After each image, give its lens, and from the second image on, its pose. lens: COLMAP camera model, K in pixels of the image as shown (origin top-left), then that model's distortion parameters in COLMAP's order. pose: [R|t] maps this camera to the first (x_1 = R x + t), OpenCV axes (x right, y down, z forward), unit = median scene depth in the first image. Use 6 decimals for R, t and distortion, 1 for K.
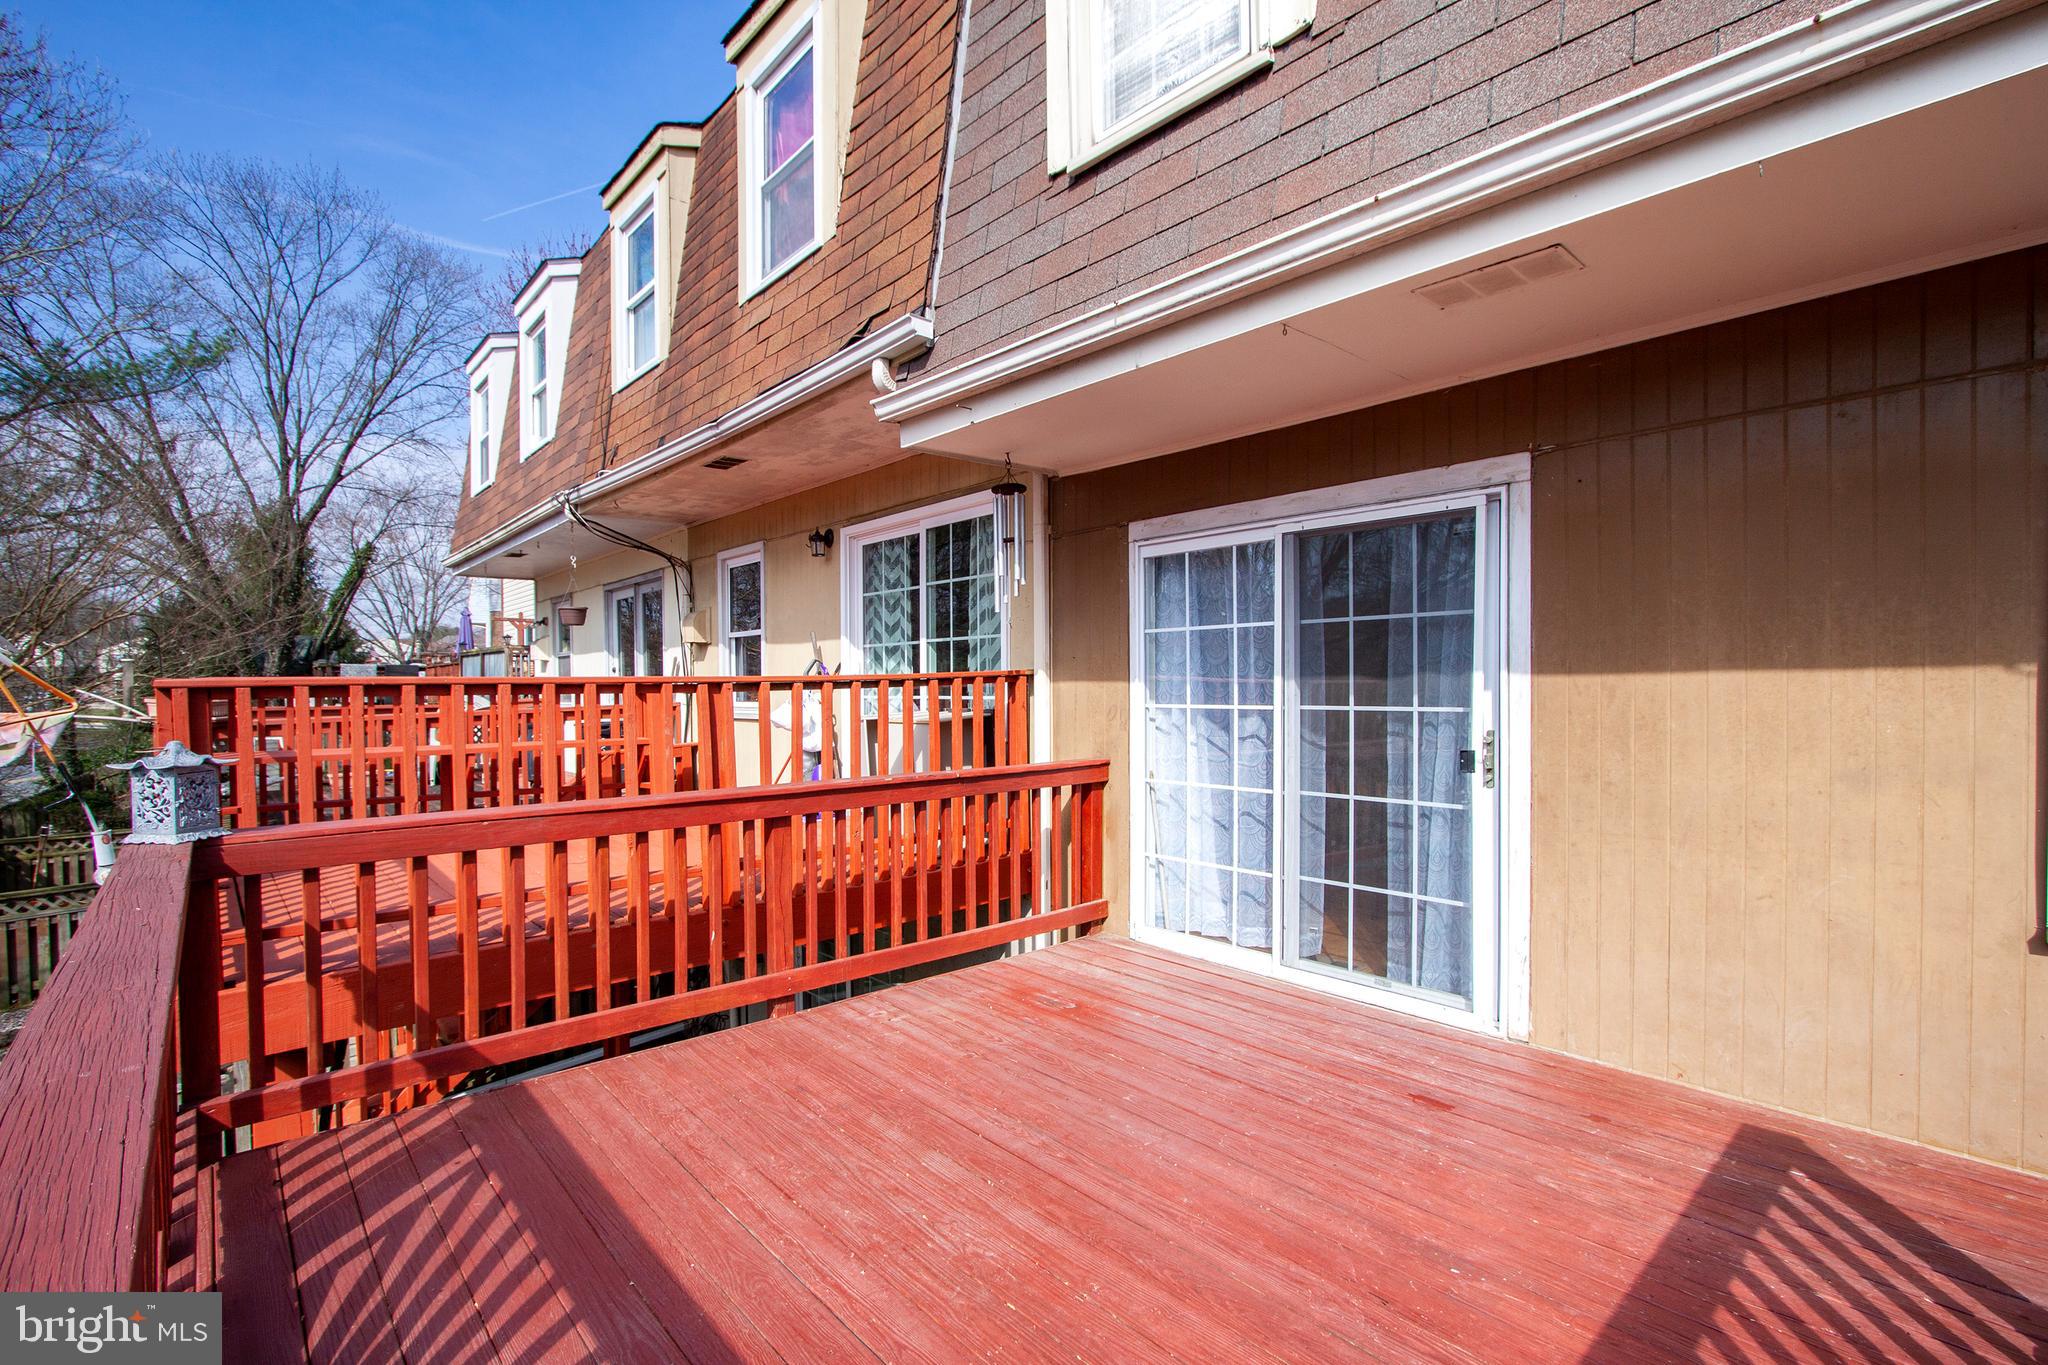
lens RADIAL K [[943.4, 0, 1033.1], [0, 943.4, 699.8], [0, 0, 1]] dist [-0.011933, 0.001928]
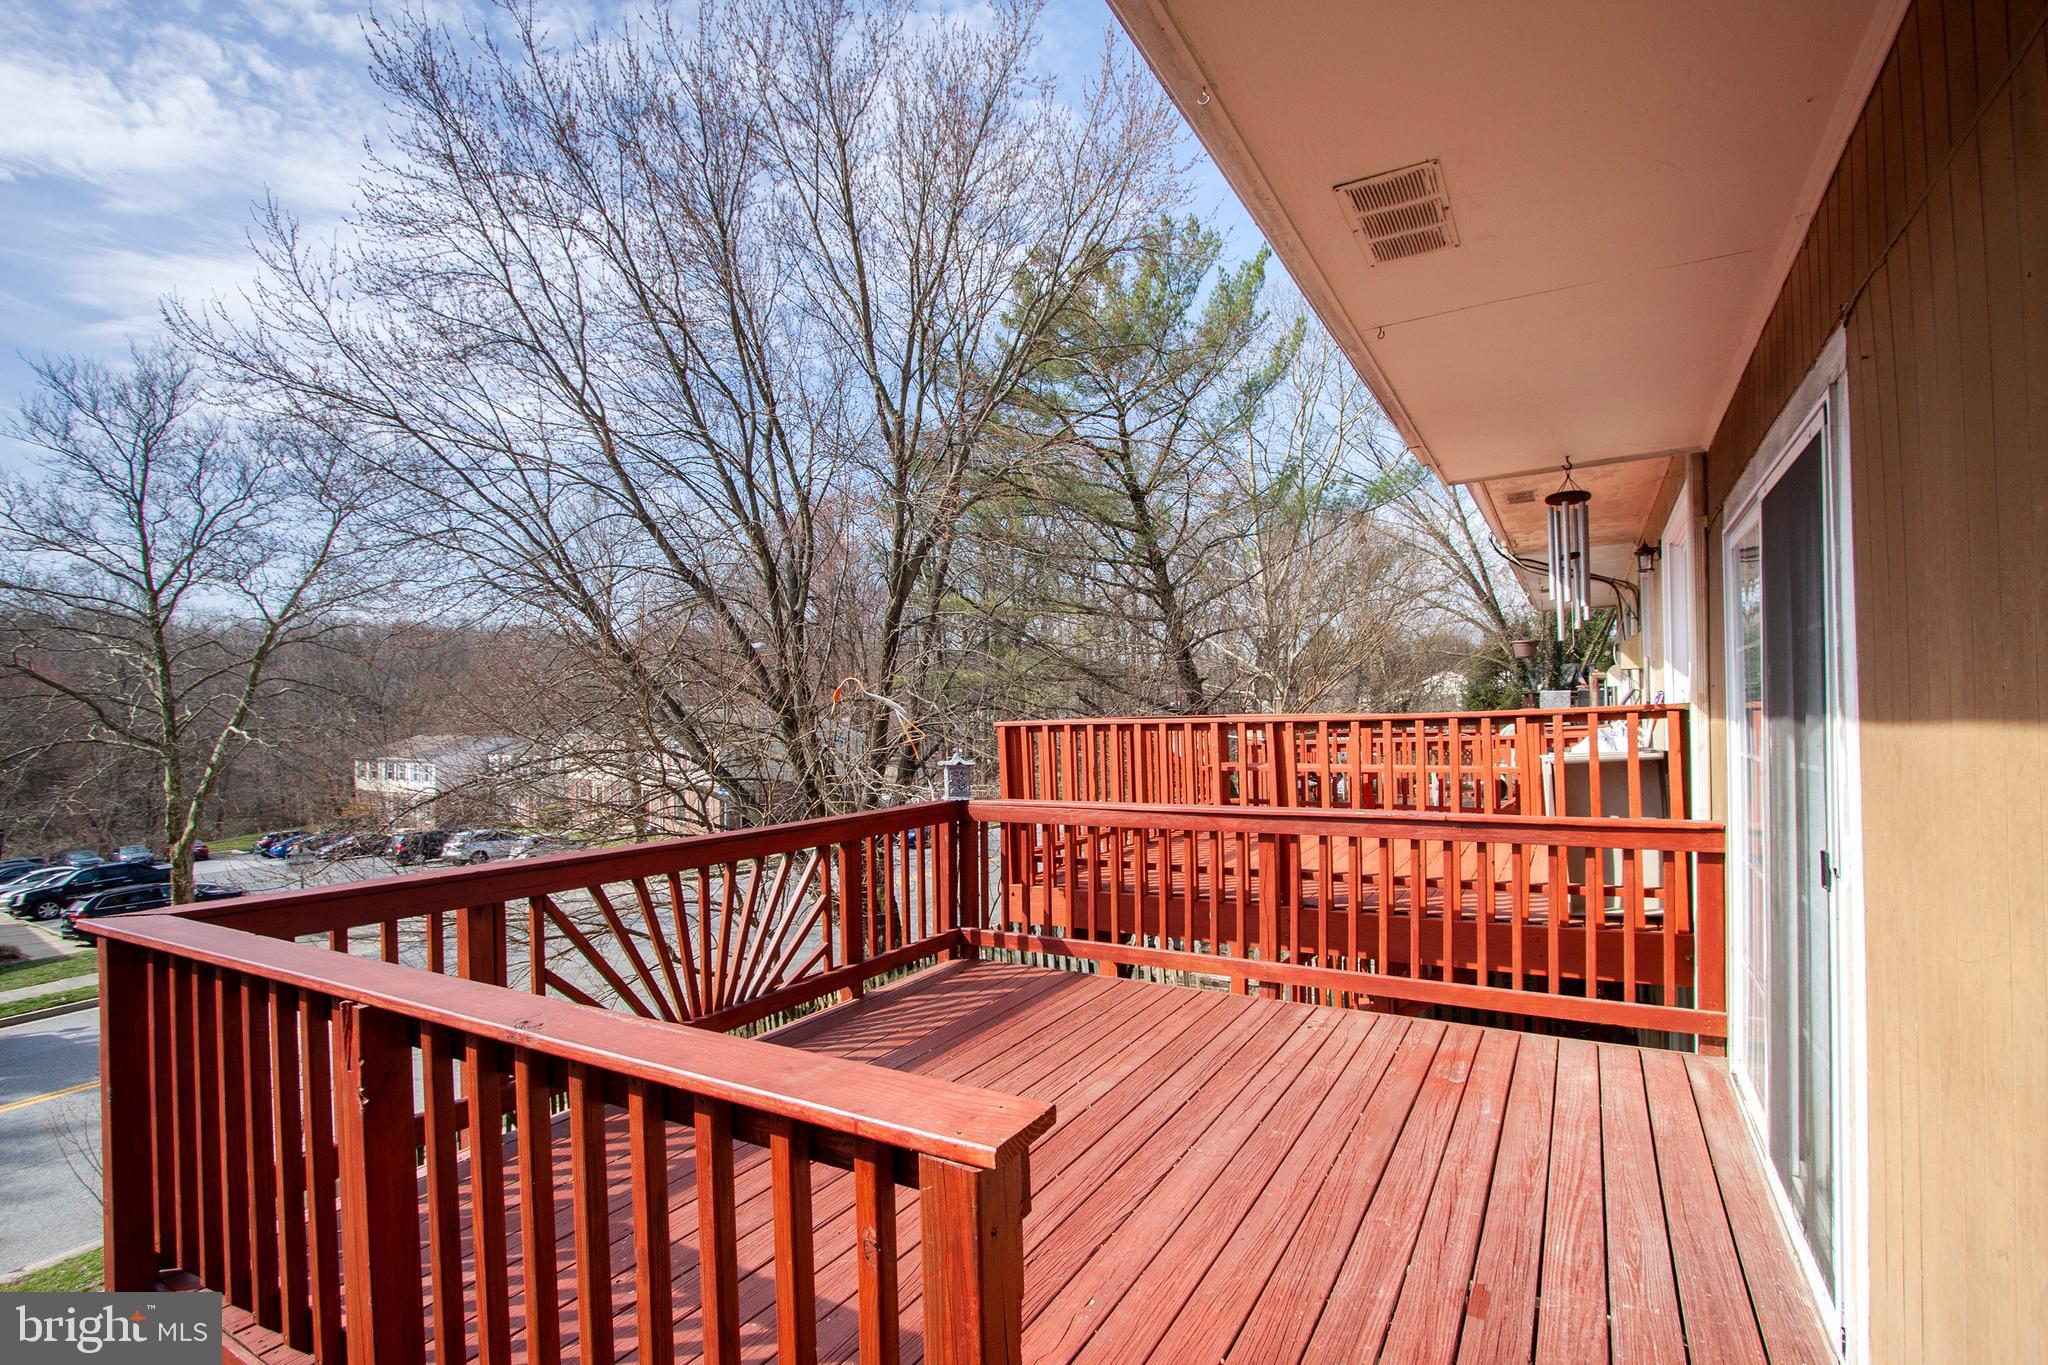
lens RADIAL K [[943.4, 0, 1030.7], [0, 943.4, 686.8], [0, 0, 1]] dist [-0.011933, 0.001928]
pose [[0.305954, -0.032652, -0.951486, 0.663692], [-0.001703, 0.999391, -0.034843, -0.018606], [0.952045, 0.012280, 0.305712, 0.275553]]
